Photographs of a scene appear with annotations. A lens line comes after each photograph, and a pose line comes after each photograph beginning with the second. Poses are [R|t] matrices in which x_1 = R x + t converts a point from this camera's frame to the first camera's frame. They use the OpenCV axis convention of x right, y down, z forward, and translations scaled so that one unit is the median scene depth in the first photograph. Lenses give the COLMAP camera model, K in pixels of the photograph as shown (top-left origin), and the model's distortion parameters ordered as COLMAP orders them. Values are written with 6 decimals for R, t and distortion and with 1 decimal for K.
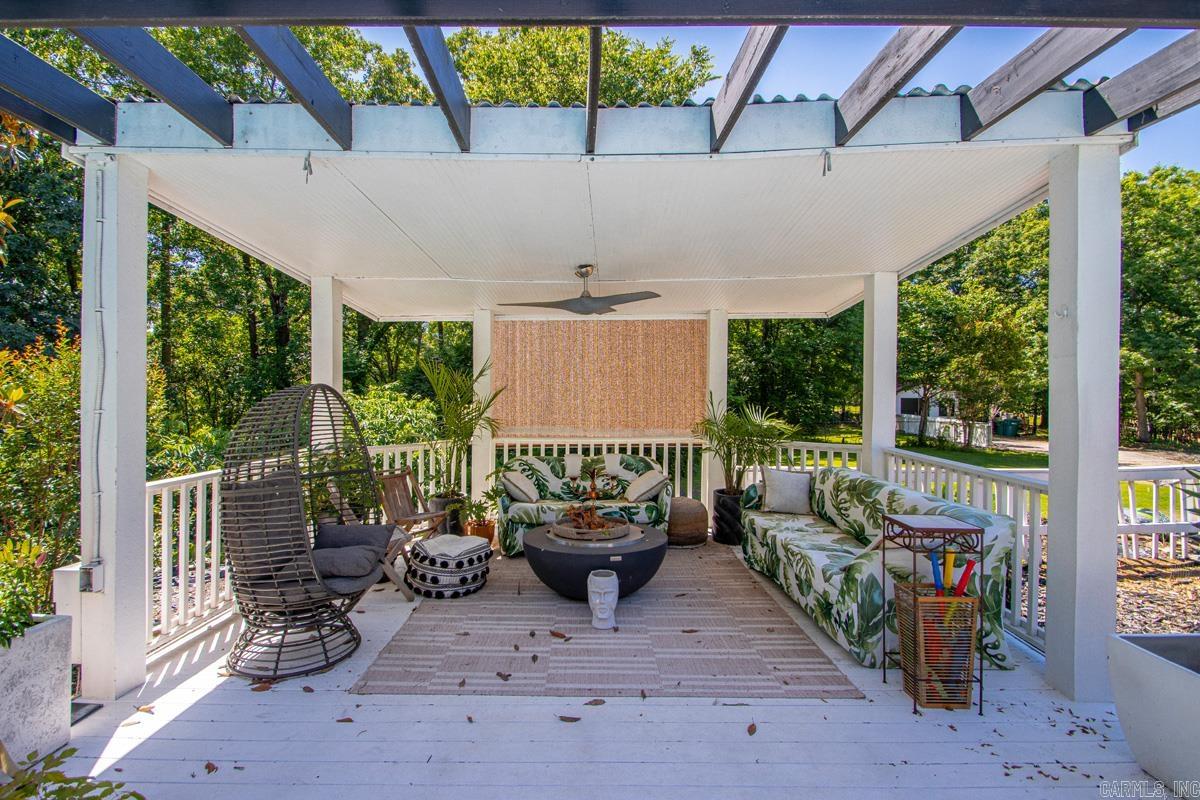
lens RADIAL K [[560.1, 0, 603.1], [0, 560.1, 391.9], [0, 0, 1]] dist [0.020094, -0.019189]
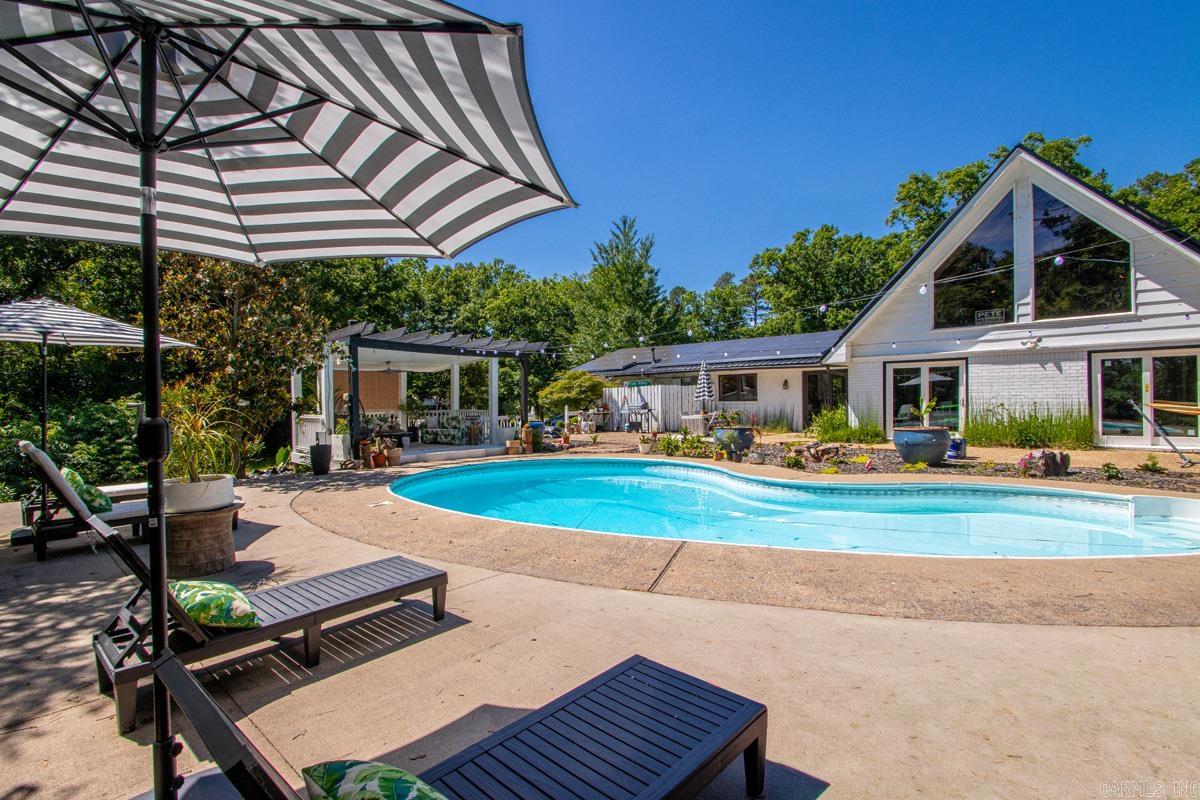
lens RADIAL K [[560.1, 0, 603.1], [0, 560.1, 391.9], [0, 0, 1]] dist [0.020094, -0.019189]
pose [[0.665402, 0.001068, 0.746484, -1.347315], [0.015877, 0.999753, -0.015582, 0.042925], [-0.746316, 0.022221, 0.665221, -1.831312]]
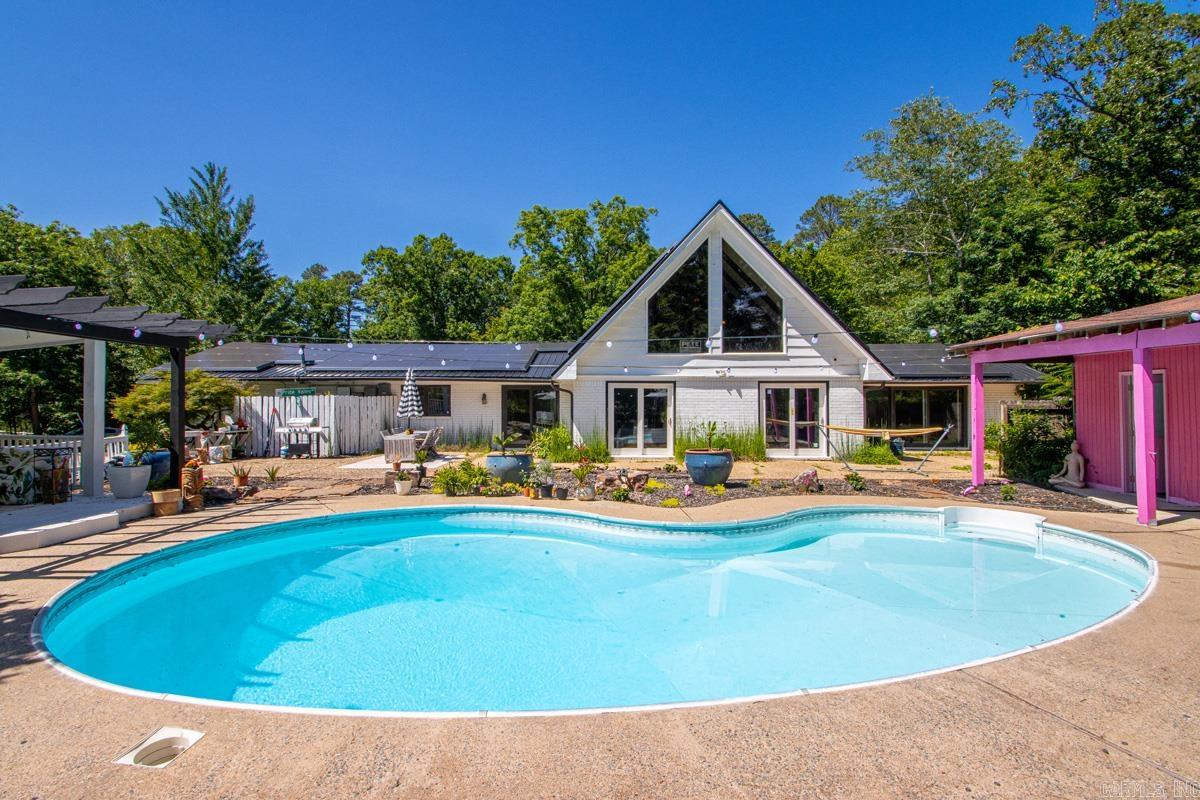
lens RADIAL K [[560.2, 0, 580.0], [0, 560.2, 406.4], [0, 0, 1]] dist [0.030810, -0.033688]
pose [[0.011665, -0.003359, 0.999926, -1.184490], [-0.000596, 0.999994, 0.003367, -0.007856], [-0.999932, -0.000635, 0.011663, -0.937645]]
